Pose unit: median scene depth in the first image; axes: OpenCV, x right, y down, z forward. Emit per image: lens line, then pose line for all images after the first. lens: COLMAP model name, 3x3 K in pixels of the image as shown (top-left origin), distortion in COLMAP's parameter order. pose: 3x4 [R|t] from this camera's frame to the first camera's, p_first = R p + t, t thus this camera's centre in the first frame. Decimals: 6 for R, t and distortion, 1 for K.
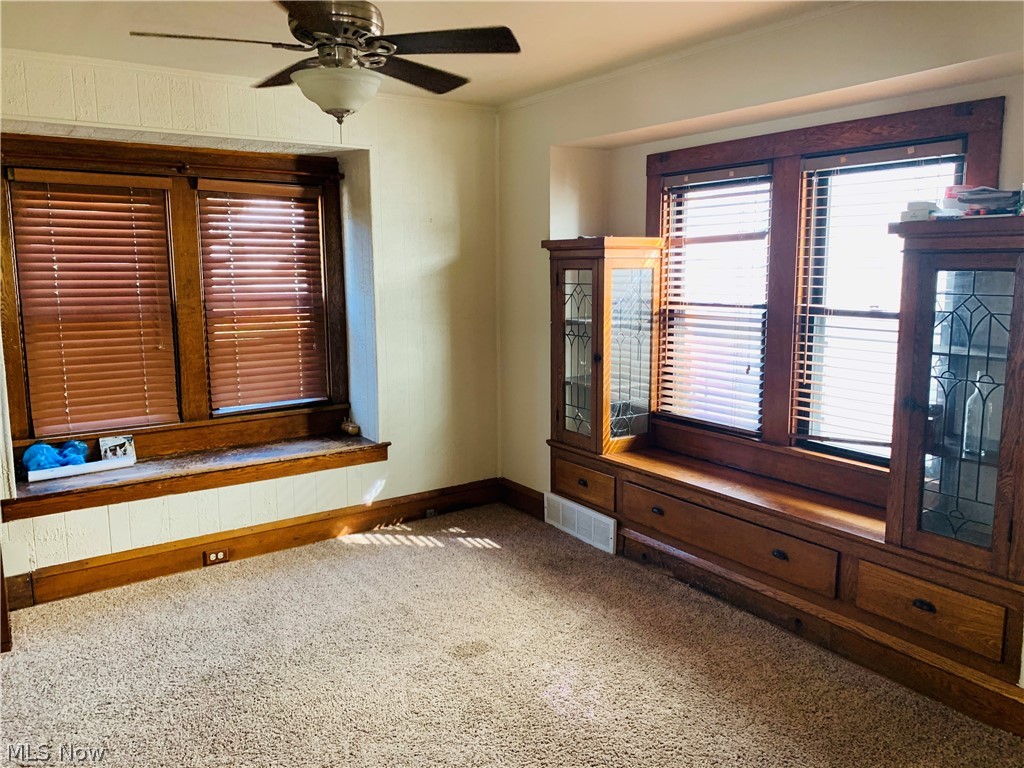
lens RADIAL K [[774.3, 0, 509.3], [0, 774.3, 380.8], [0, 0, 1]] dist [0.035800, -0.046337]
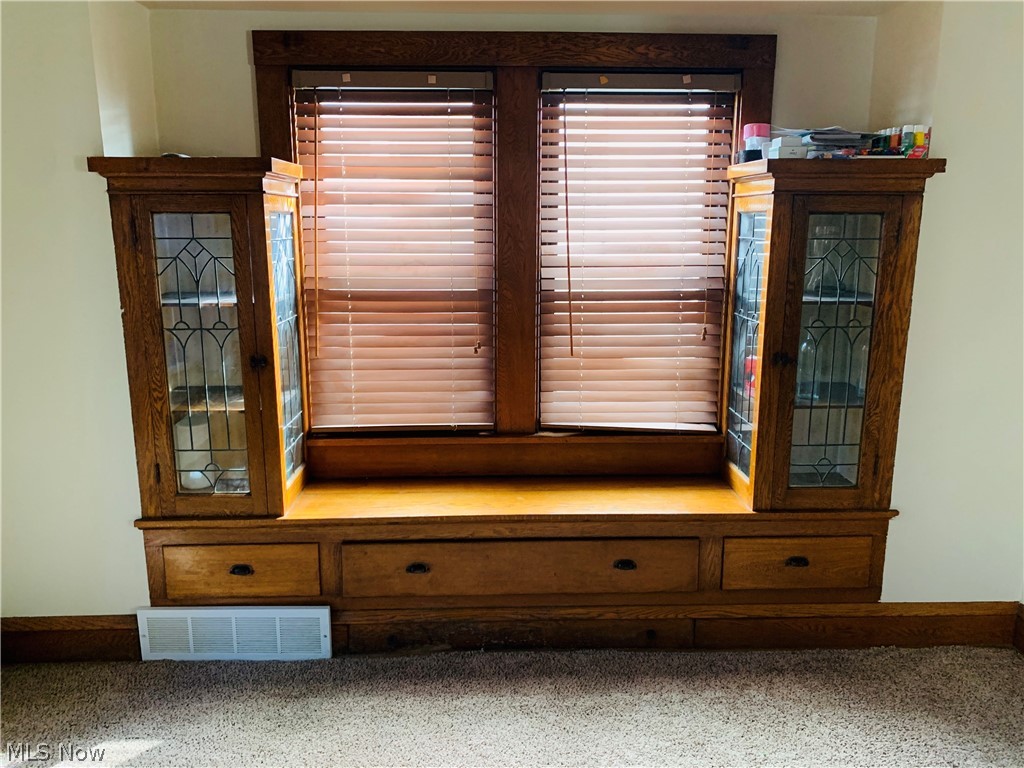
lens RADIAL K [[774.3, 0, 511.8], [0, 774.3, 387.7], [0, 0, 1]] dist [0.035800, -0.046337]
pose [[0.529204, -0.170205, 0.831248, -0.320287], [0.123594, 0.984688, 0.122939, -0.067325], [-0.839445, 0.037677, 0.542137, 0.569898]]
